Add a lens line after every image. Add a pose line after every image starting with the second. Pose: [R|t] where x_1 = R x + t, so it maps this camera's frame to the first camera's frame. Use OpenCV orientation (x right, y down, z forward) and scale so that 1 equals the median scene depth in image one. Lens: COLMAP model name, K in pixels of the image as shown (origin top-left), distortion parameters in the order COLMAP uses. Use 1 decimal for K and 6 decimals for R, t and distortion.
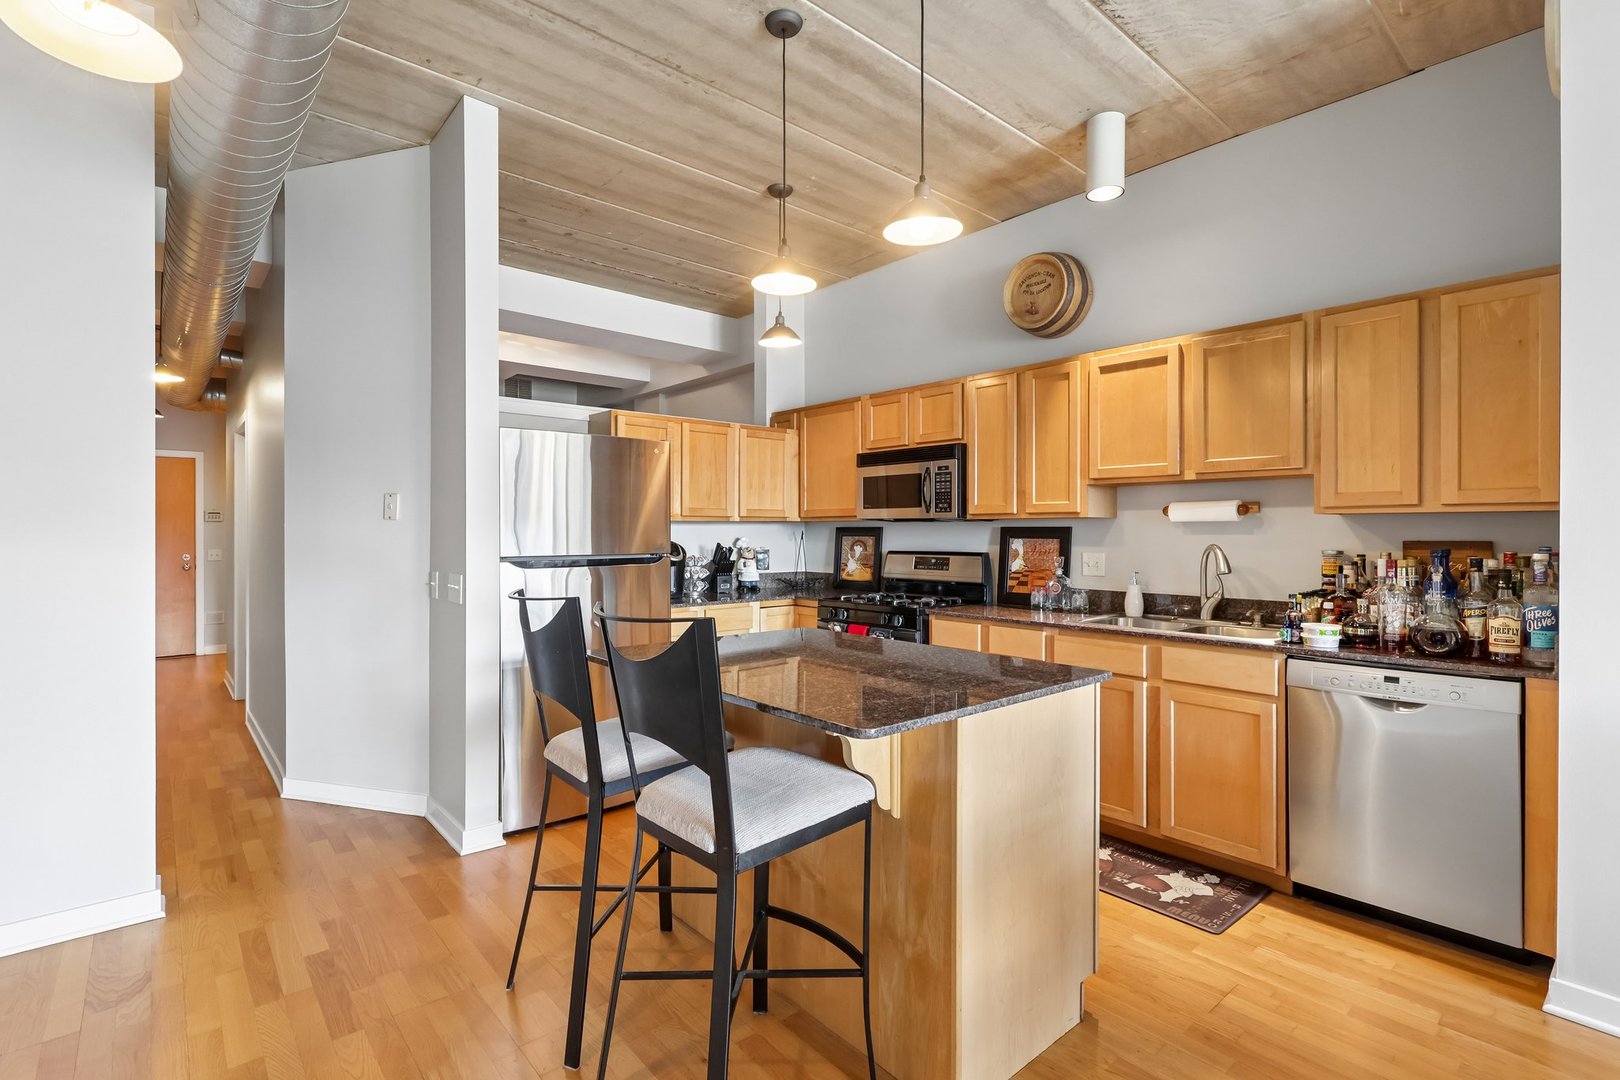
lens RADIAL K [[753.8, 0, 785.8], [0, 753.8, 529.0], [0, 0, 1]] dist [-0.004205, 0.001656]
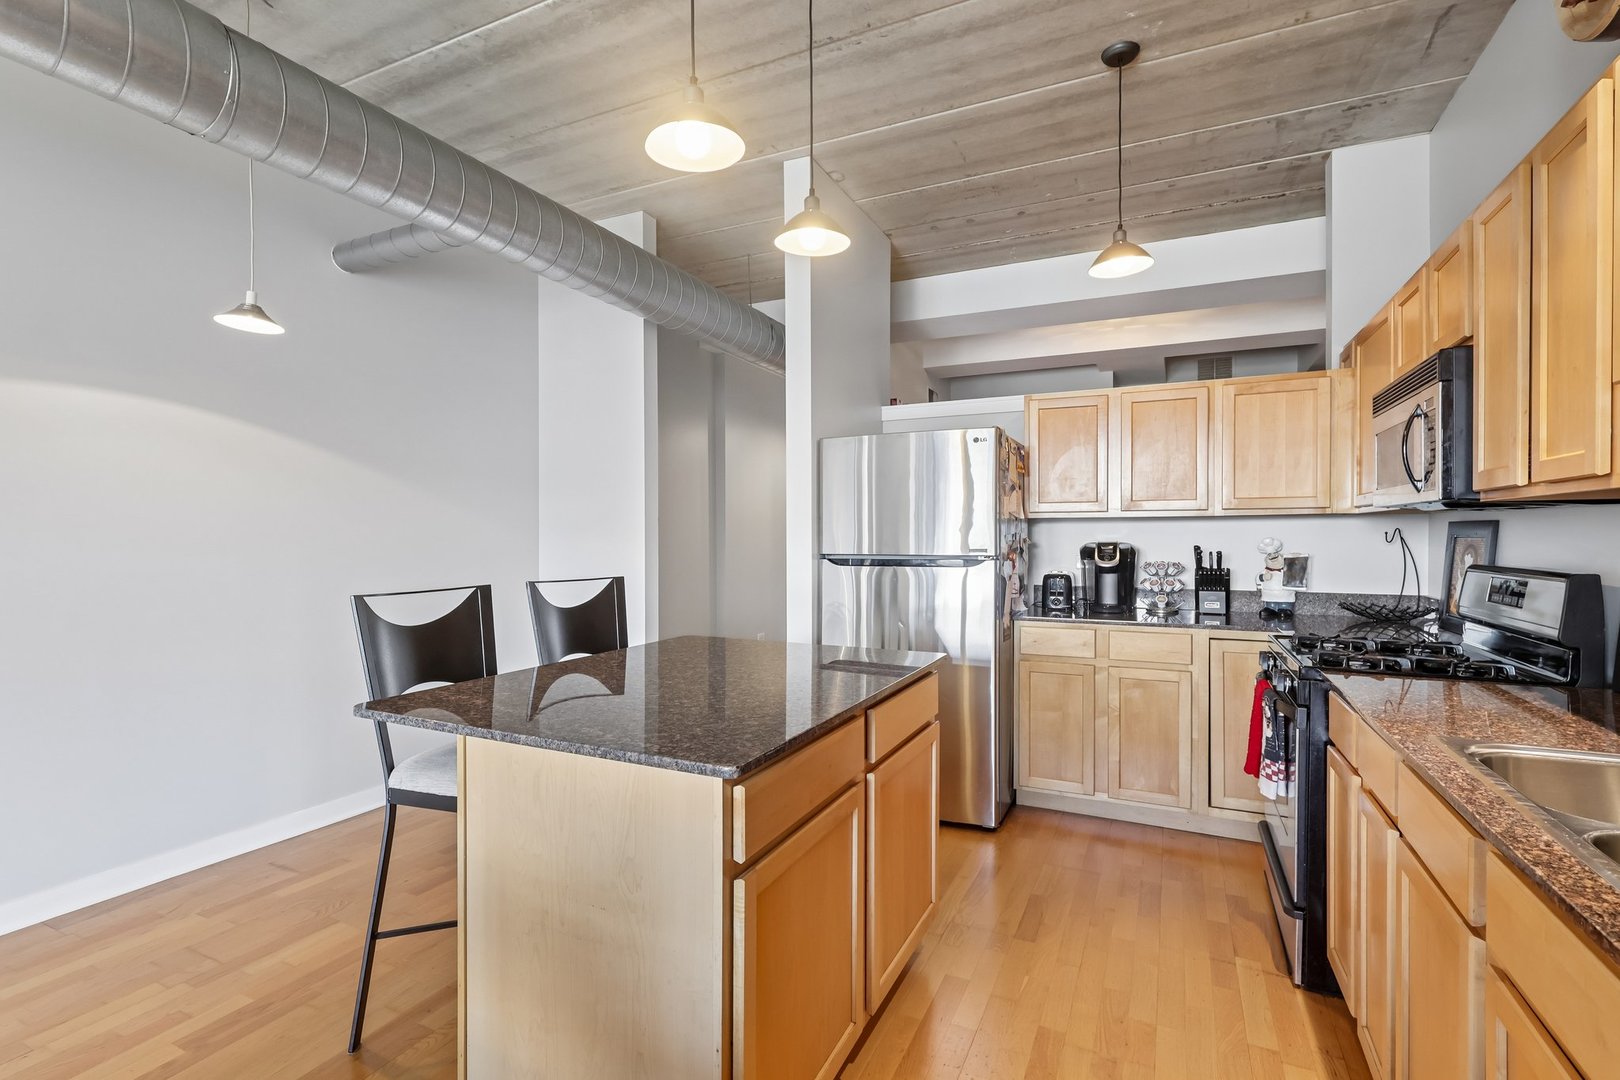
lens RADIAL K [[753.8, 0, 813.7], [0, 753.8, 538.1], [0, 0, 1]] dist [-0.004205, 0.001656]
pose [[0.411982, 0.001810, -0.911190, 0.488015], [0.007690, 0.999956, 0.005463, 0.004810], [0.911160, -0.009257, 0.411950, 0.402760]]
